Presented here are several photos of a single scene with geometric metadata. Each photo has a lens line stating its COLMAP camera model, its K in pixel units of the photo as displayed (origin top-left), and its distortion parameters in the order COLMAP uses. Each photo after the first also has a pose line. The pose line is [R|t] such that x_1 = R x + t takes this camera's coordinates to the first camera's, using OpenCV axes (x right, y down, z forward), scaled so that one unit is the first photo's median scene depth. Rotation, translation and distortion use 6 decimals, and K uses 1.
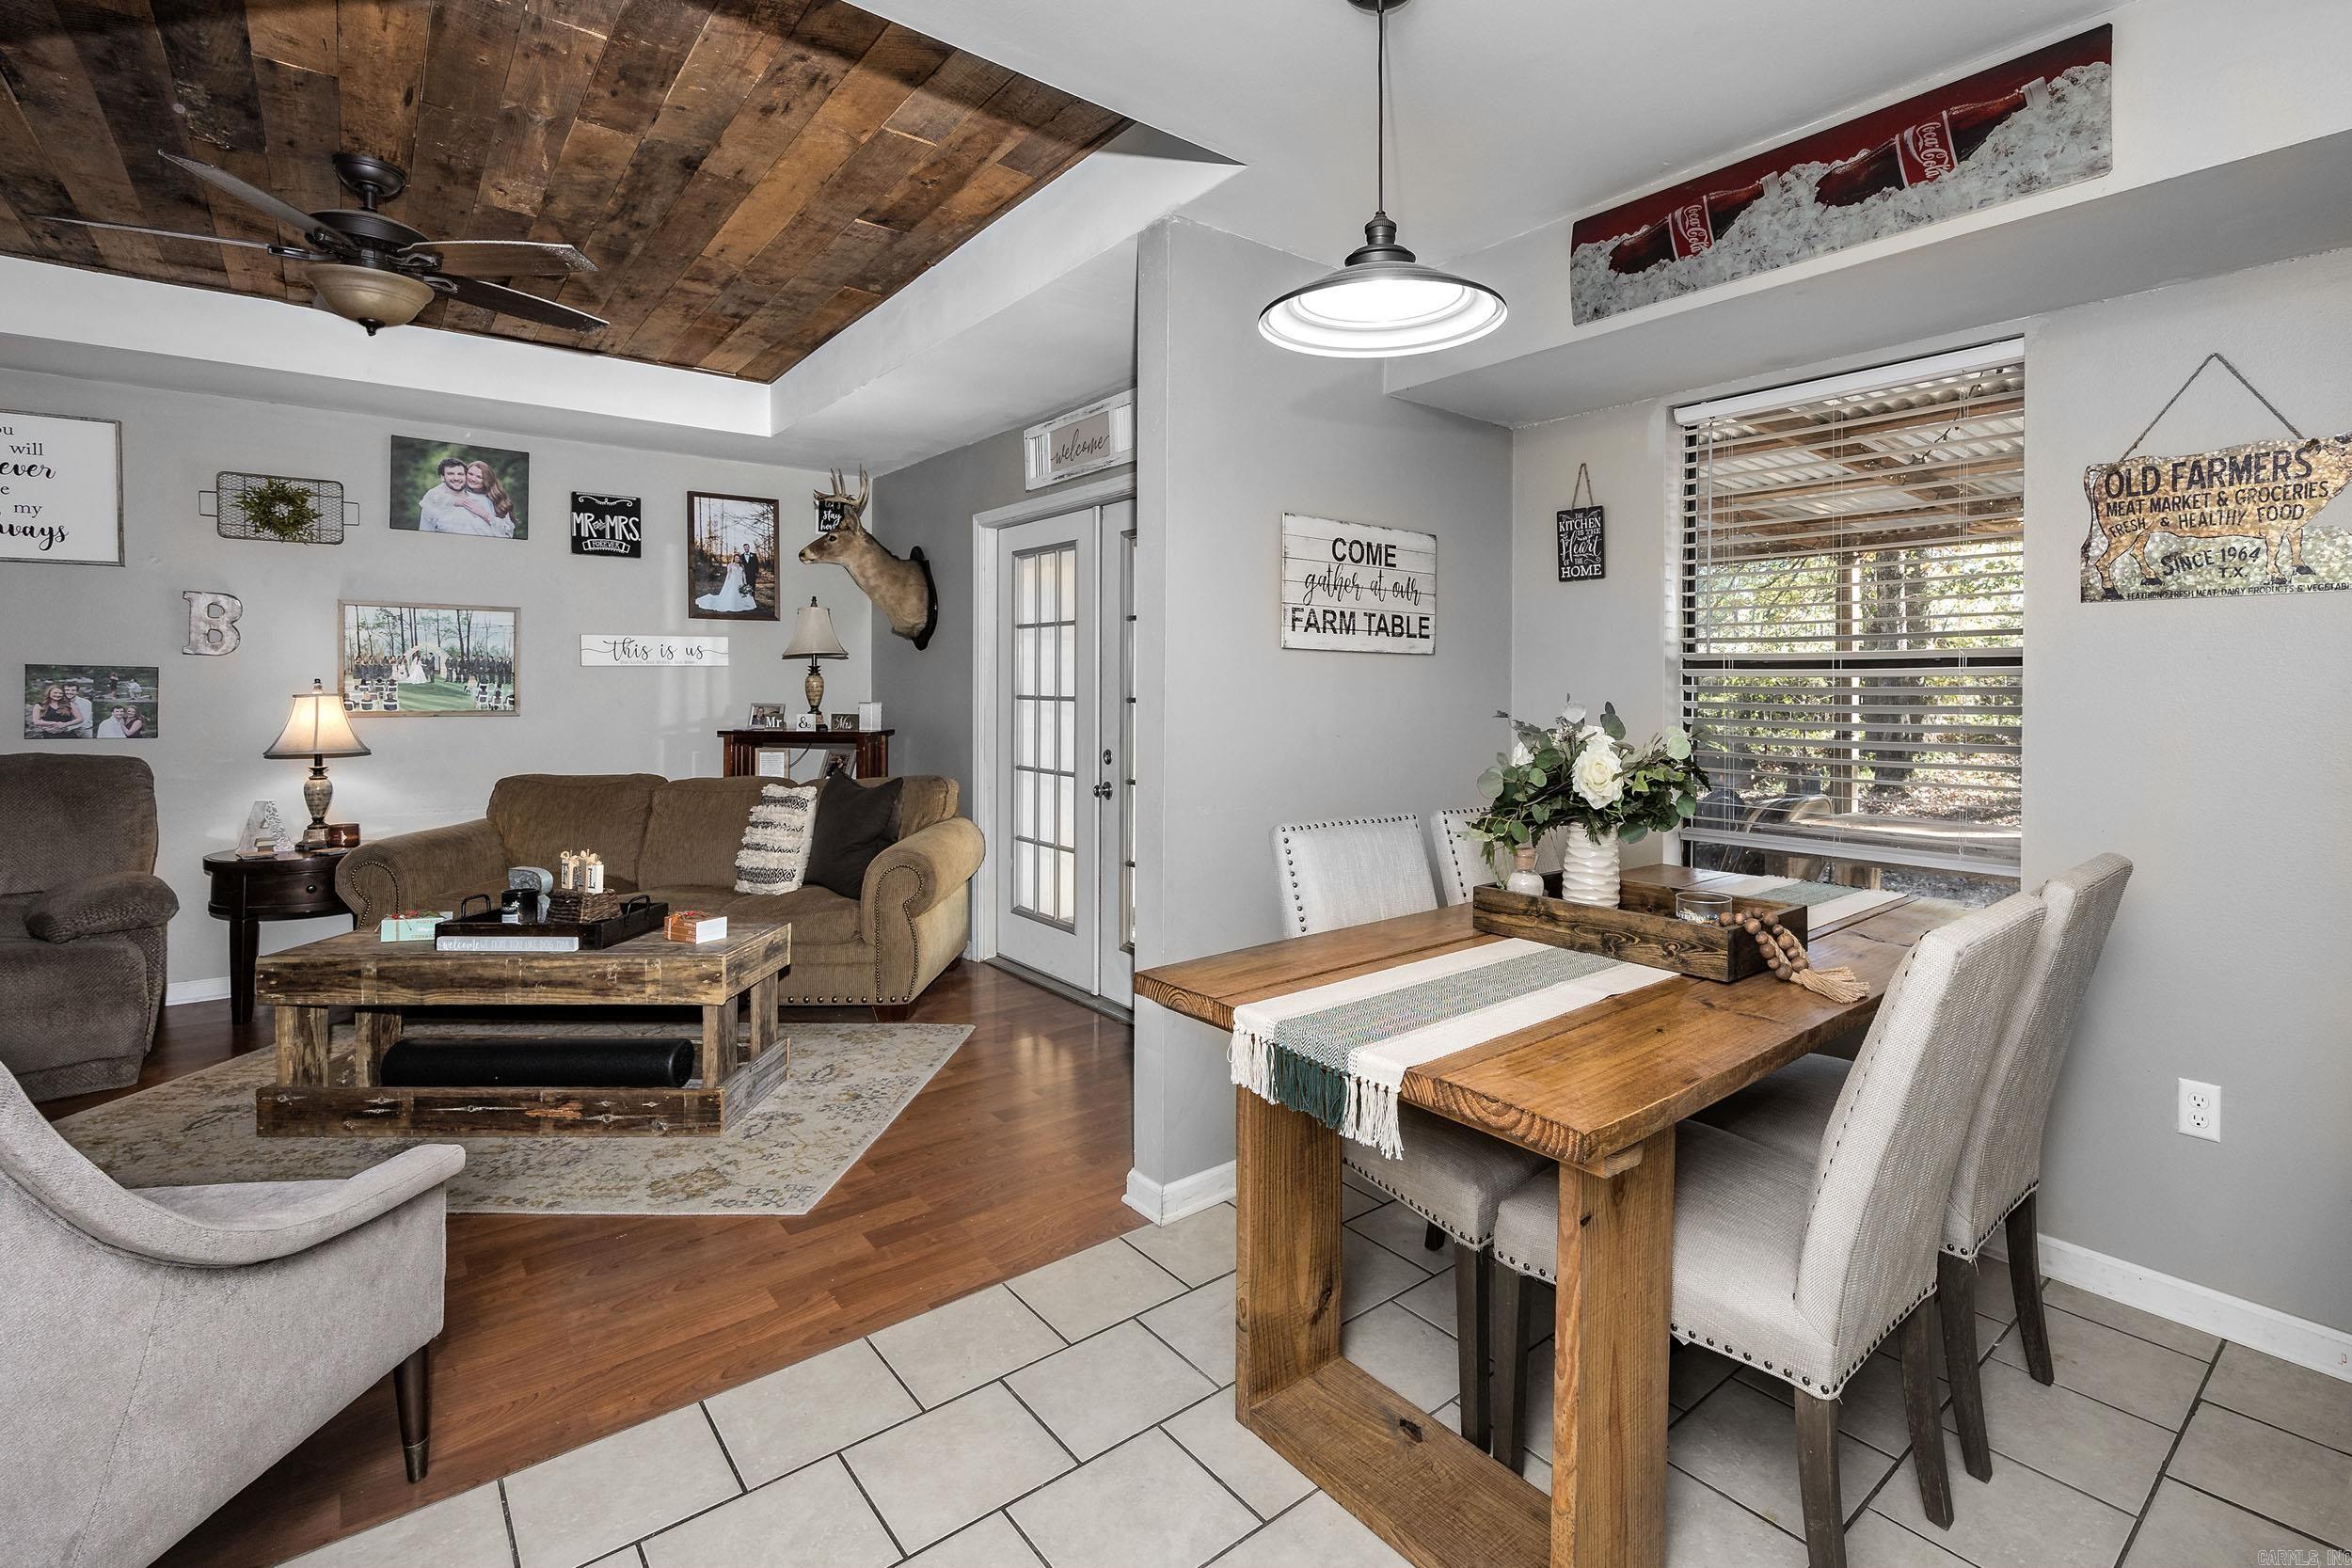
lens RADIAL K [[1051.6, 0, 1286.0], [0, 1051.6, 687.4], [0, 0, 1]] dist [0.000350, 0.000663]
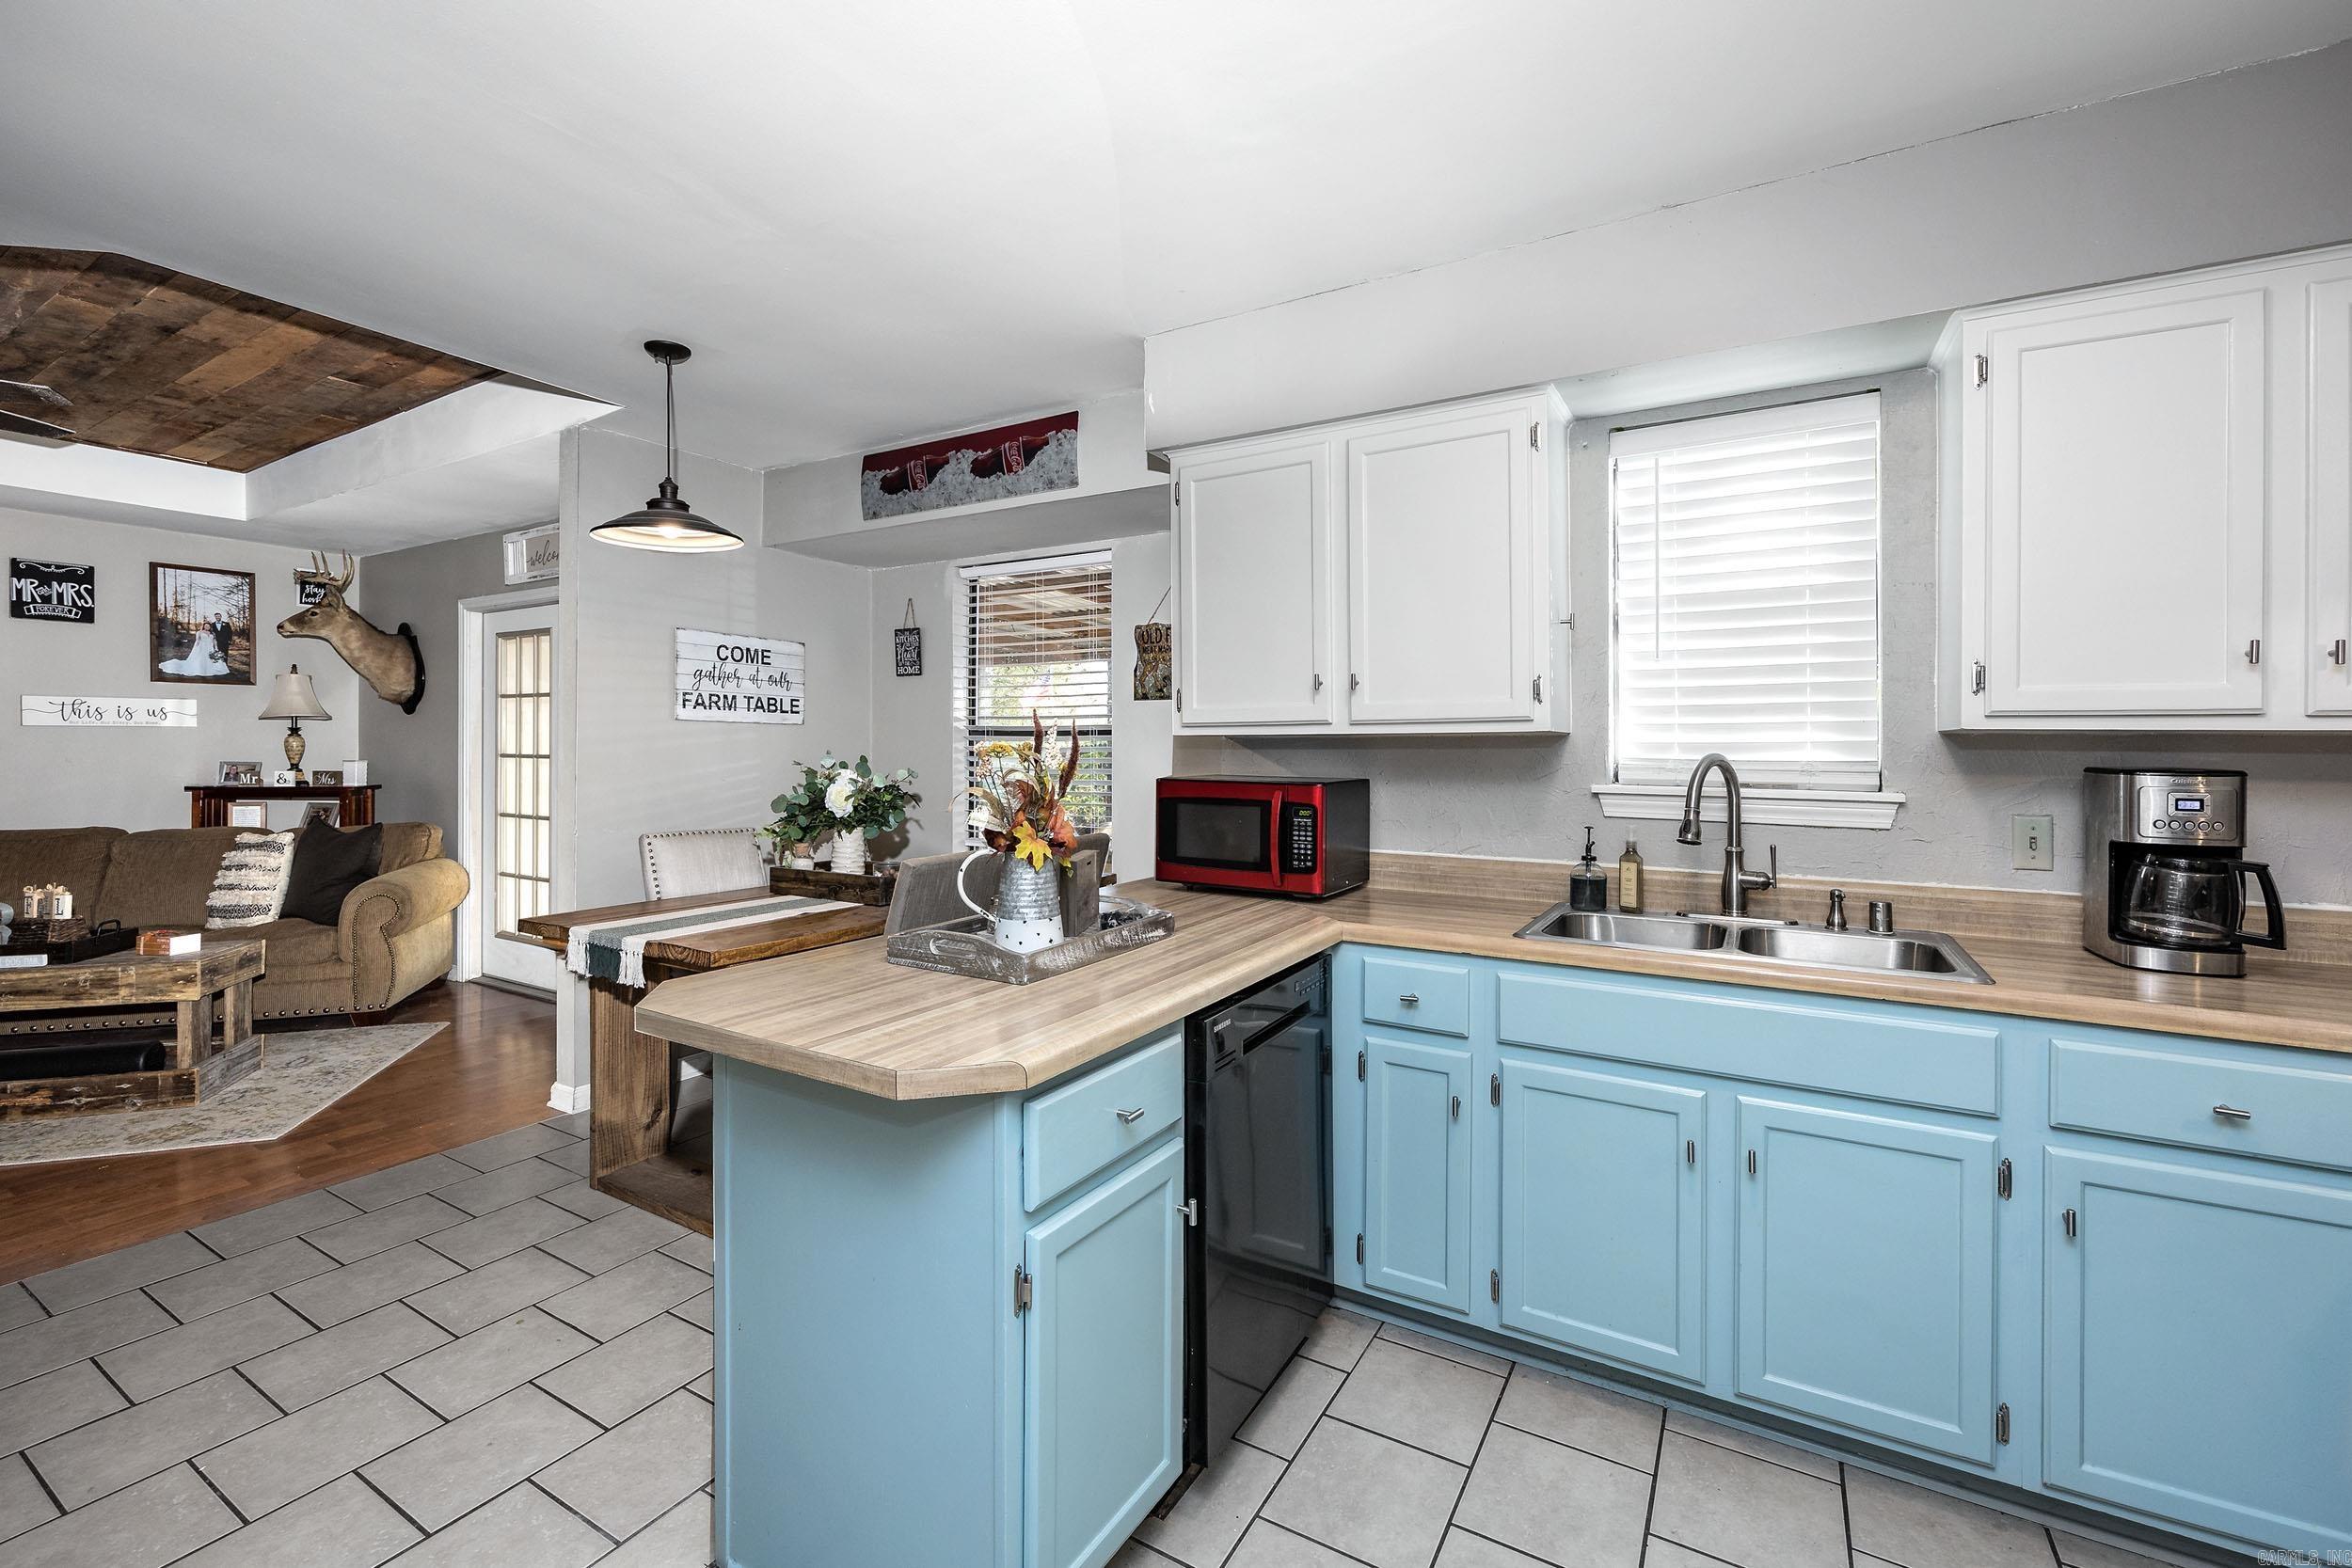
lens RADIAL K [[1035.8, 0, 1212.3], [0, 1035.8, 753.1], [0, 0, 1]] dist [0.000831, -0.000395]
pose [[0.956855, 0.002106, 0.290560, 0.243495], [-0.002346, 0.999997, 0.000476, 0.005472], [-0.290558, -0.001137, 0.956857, -0.495332]]
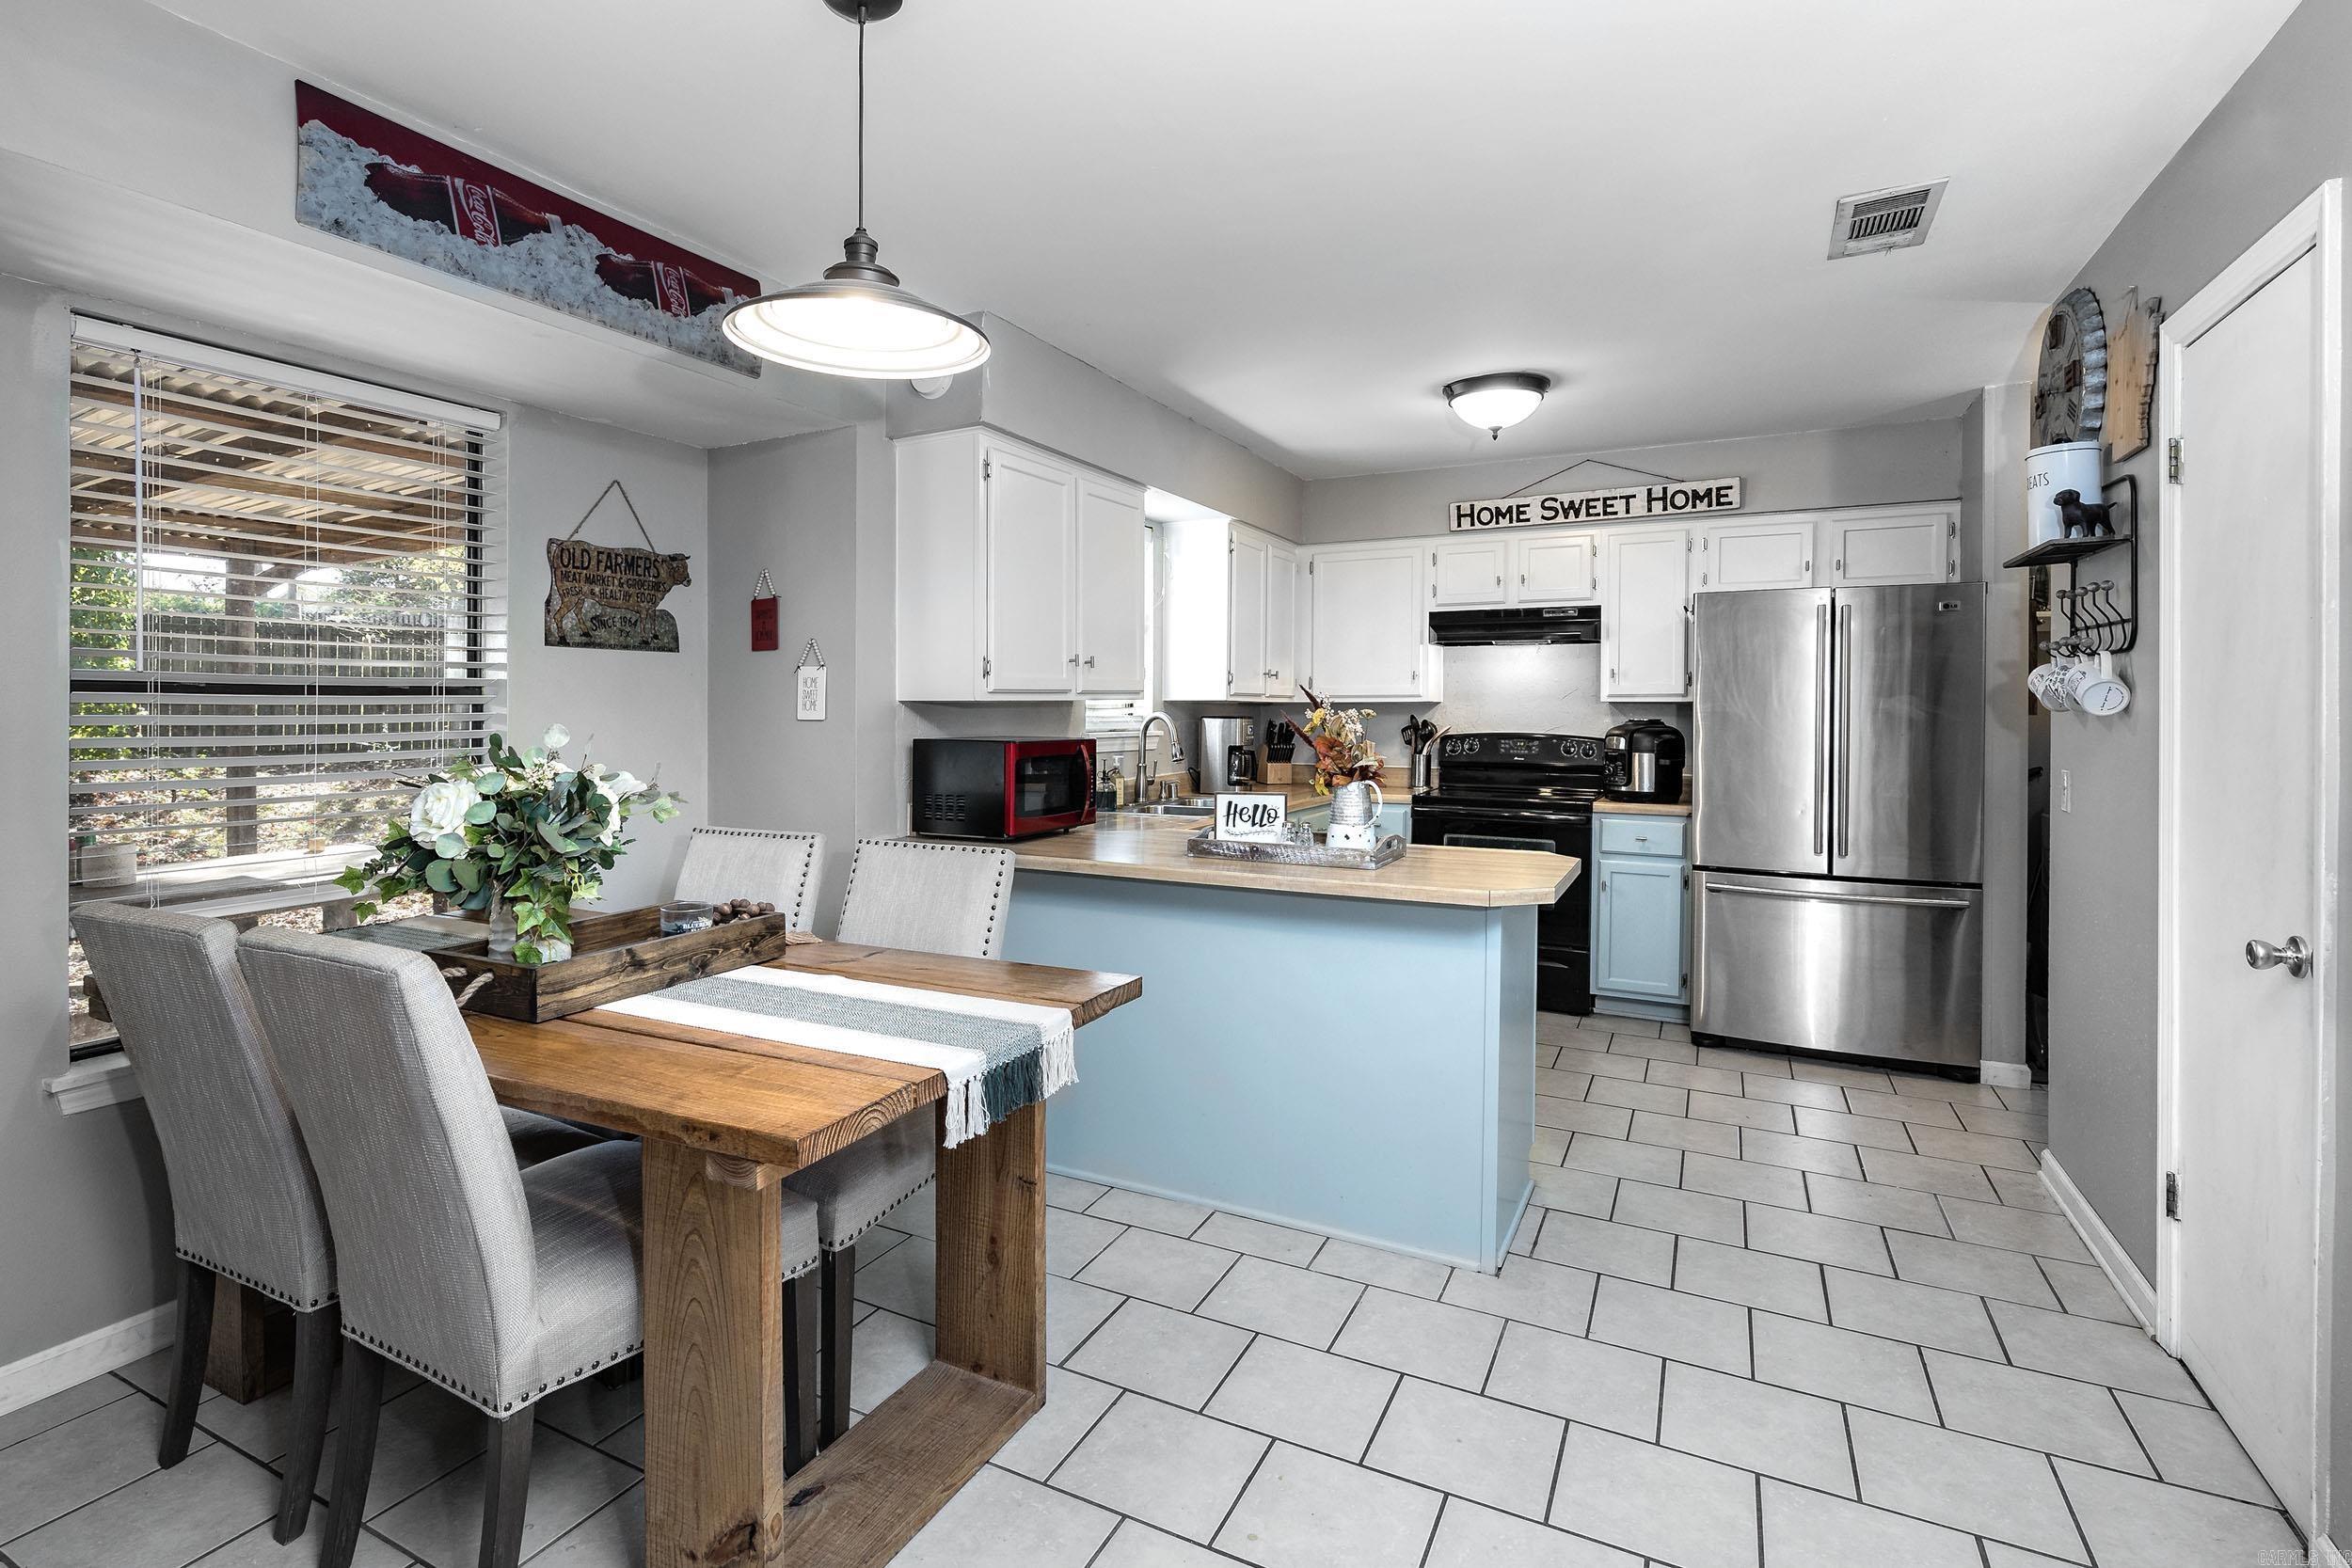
lens RADIAL K [[1048.7, 0, 1118.6], [0, 1048.7, 716.8], [0, 0, 1]] dist [-0.001144, 0.000280]
pose [[-0.309179, -0.010543, 0.950945, -0.446380], [0.006668, 0.999890, 0.013254, -0.006048], [-0.950980, 0.010438, -0.309075, 0.518700]]
